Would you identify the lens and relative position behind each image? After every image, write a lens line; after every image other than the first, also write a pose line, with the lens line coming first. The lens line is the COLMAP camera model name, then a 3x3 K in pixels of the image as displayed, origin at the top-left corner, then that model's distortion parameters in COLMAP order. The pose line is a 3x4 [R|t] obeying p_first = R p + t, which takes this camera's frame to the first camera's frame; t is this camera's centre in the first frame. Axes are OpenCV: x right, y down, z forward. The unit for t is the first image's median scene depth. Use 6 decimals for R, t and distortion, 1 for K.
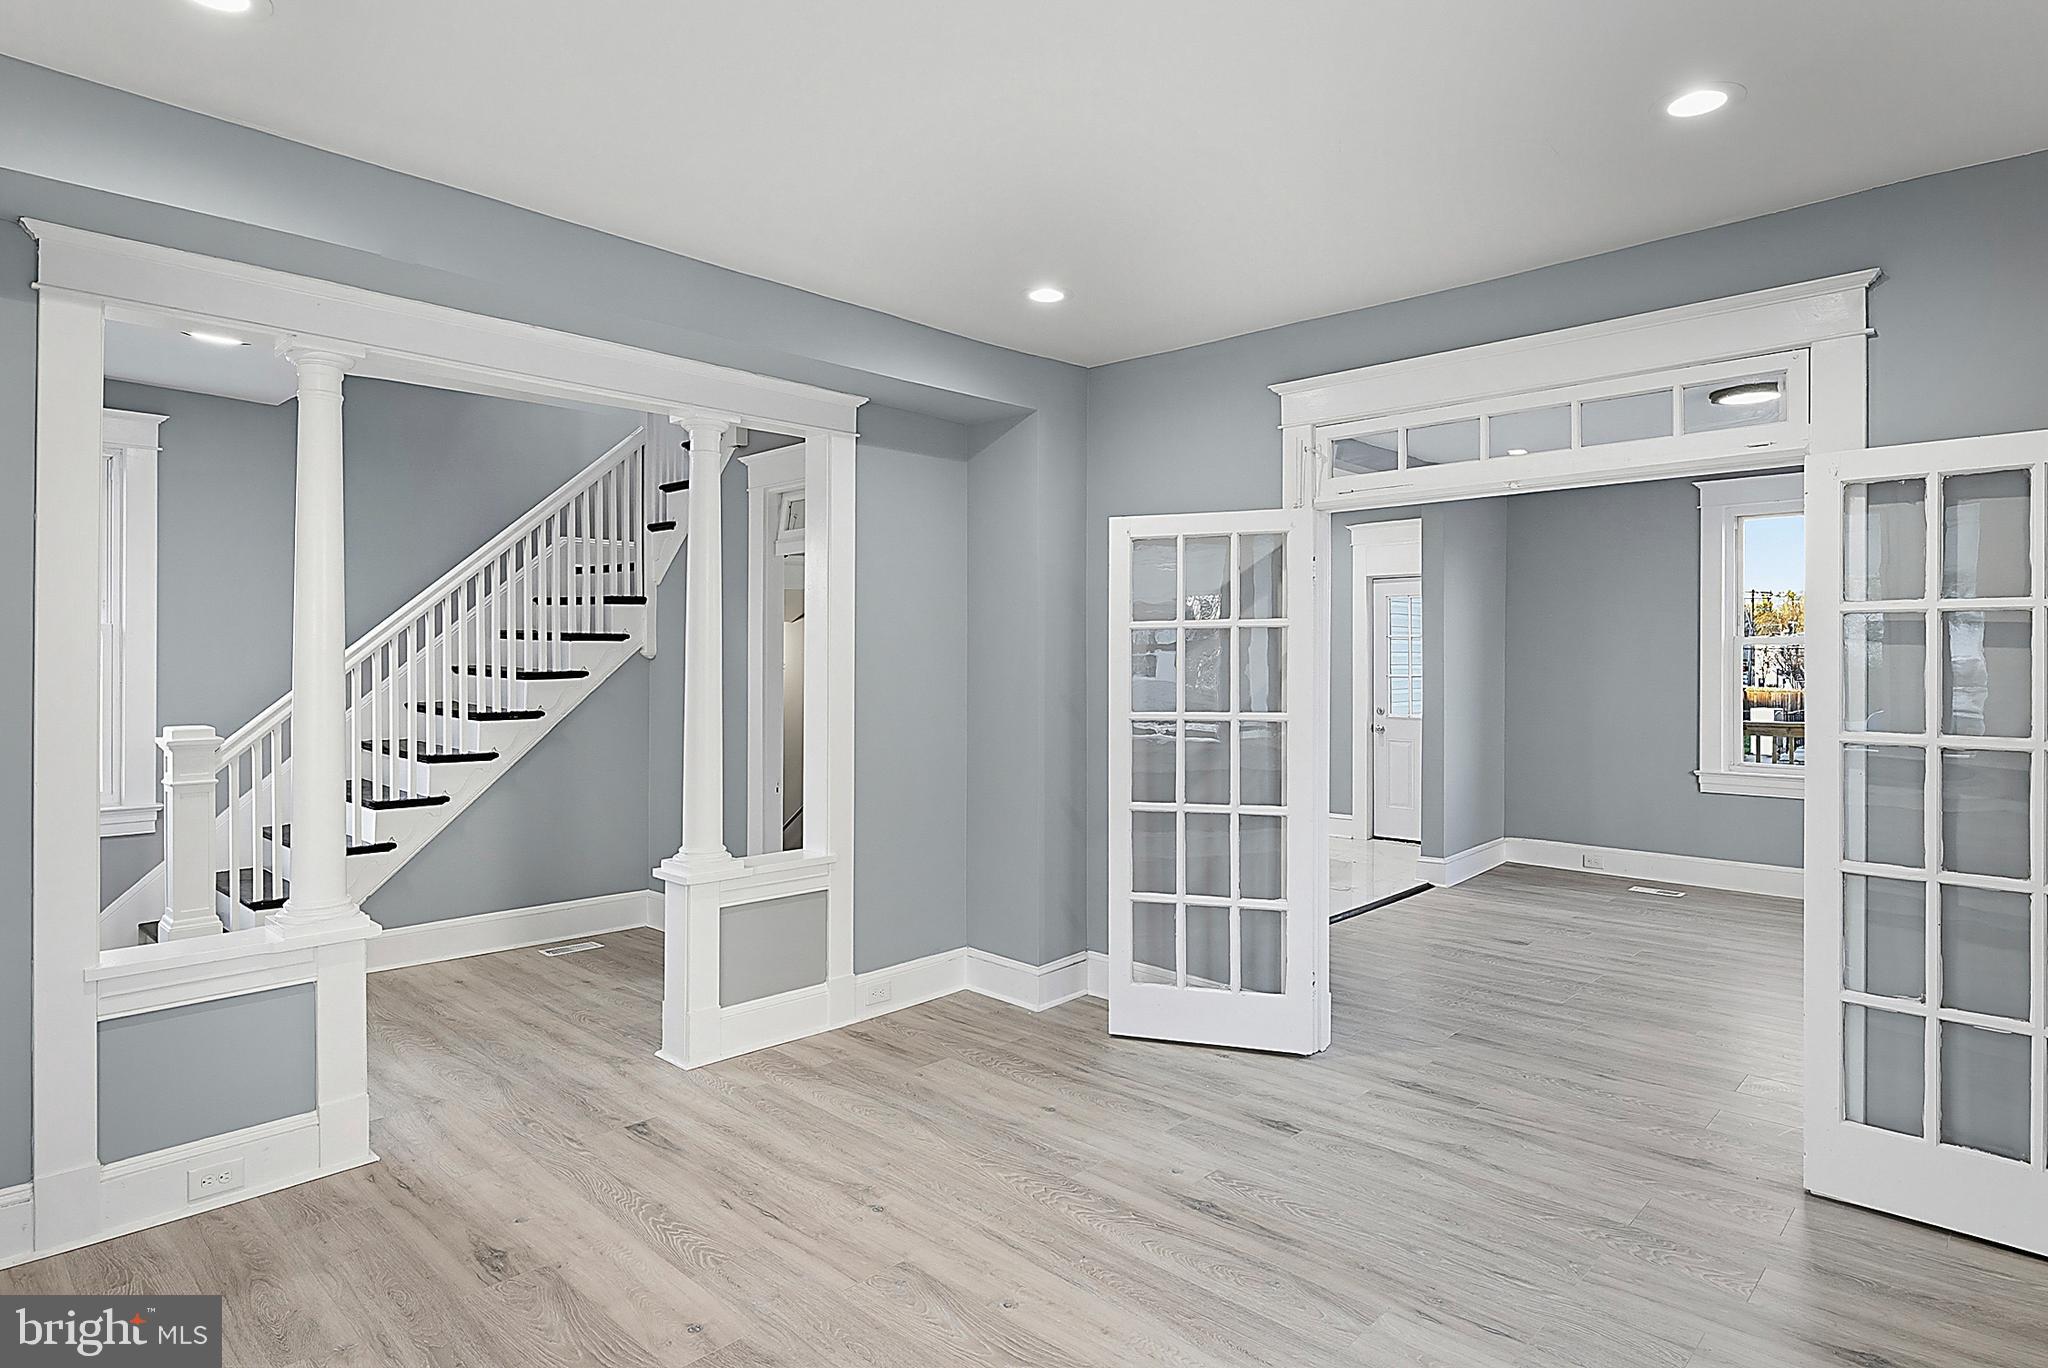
lens RADIAL K [[1118.3, 0, 1025.5], [0, 1118.3, 650.4], [0, 0, 1]] dist [-0.006610, -0.002308]
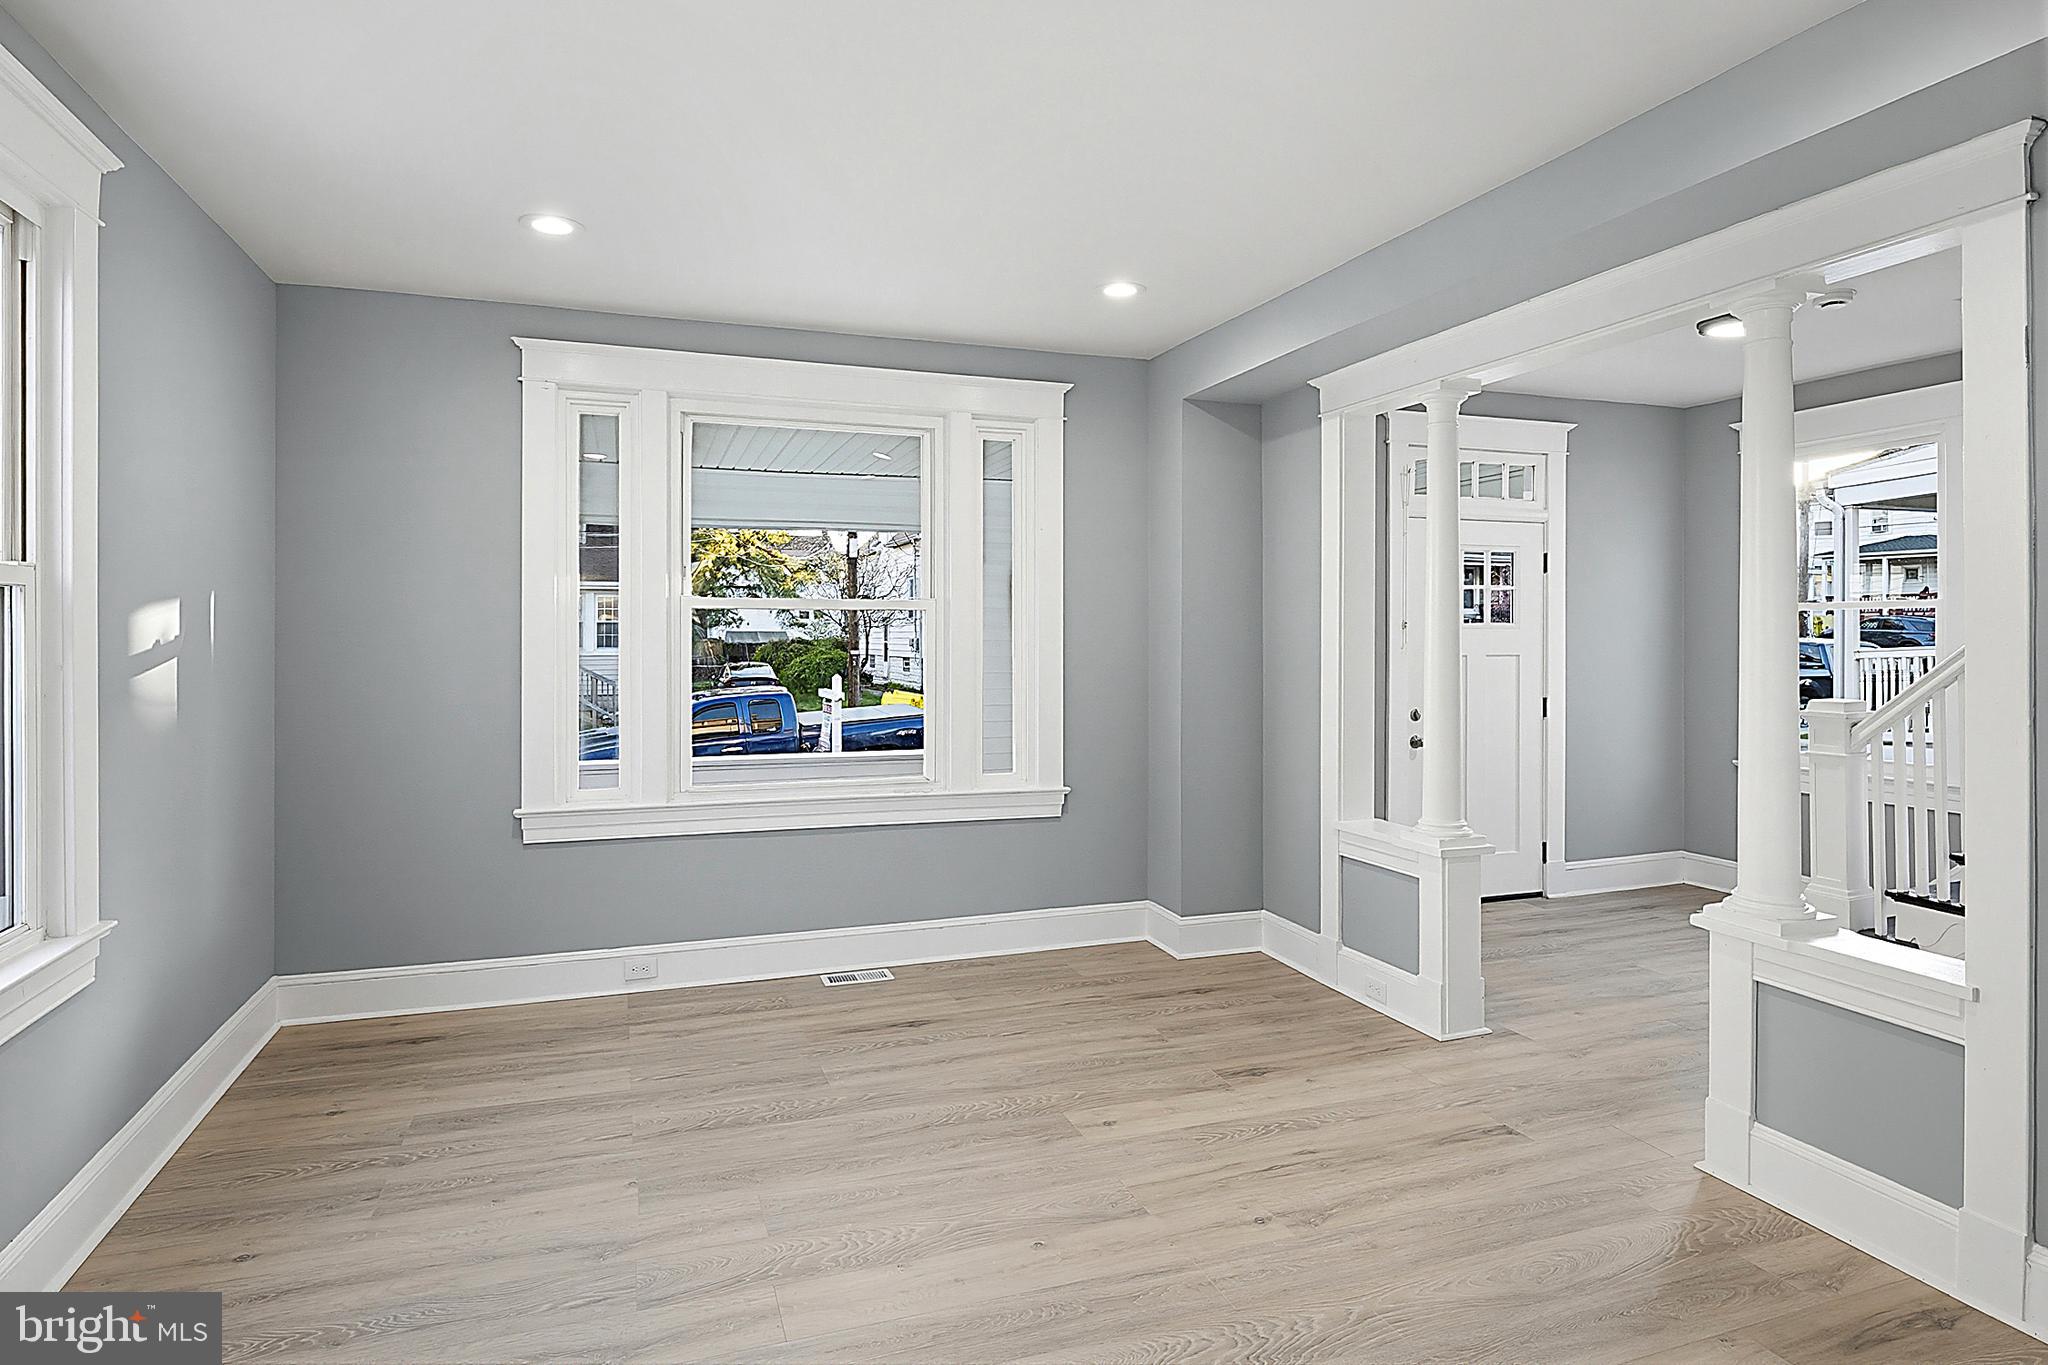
lens RADIAL K [[1118.3, 0, 1022.2], [0, 1118.3, 640.6], [0, 0, 1]] dist [-0.006610, -0.002308]
pose [[-0.445362, 0.002313, -0.895348, 0.698053], [-0.000854, 0.999995, 0.003008, 0.012864], [0.895350, 0.002104, -0.445358, 1.094460]]
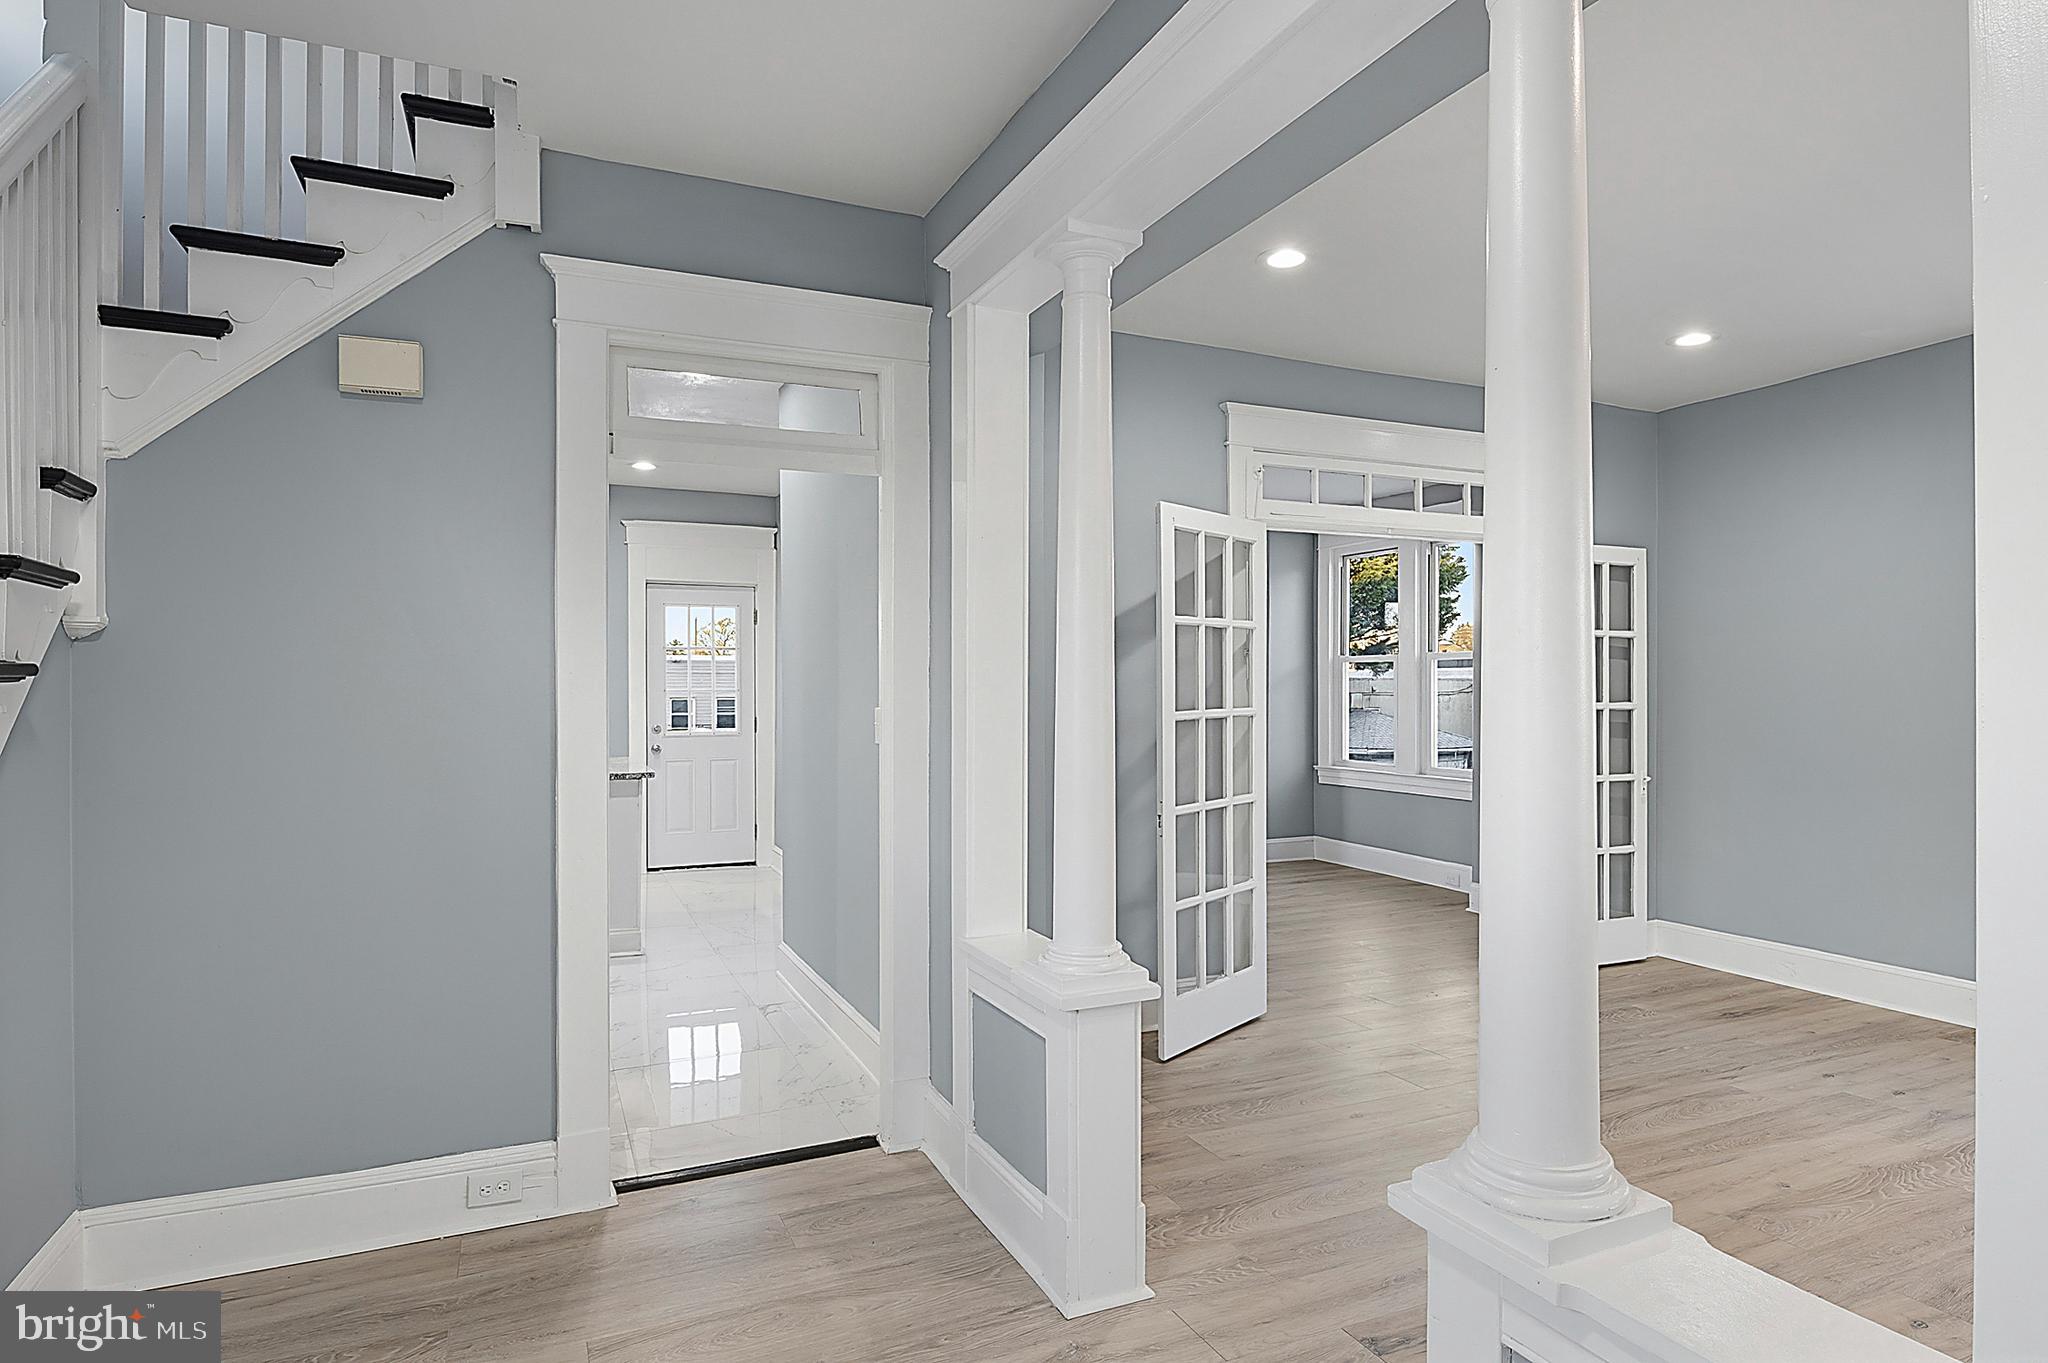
lens RADIAL K [[1118.3, 0, 1026.9], [0, 1118.3, 691.1], [0, 0, 1]] dist [-0.006610, -0.002308]
pose [[0.374330, -0.001222, 0.927295, -1.069131], [-0.005769, 0.999977, 0.003647, 0.045083], [-0.927278, -0.006715, 0.374314, 0.987603]]
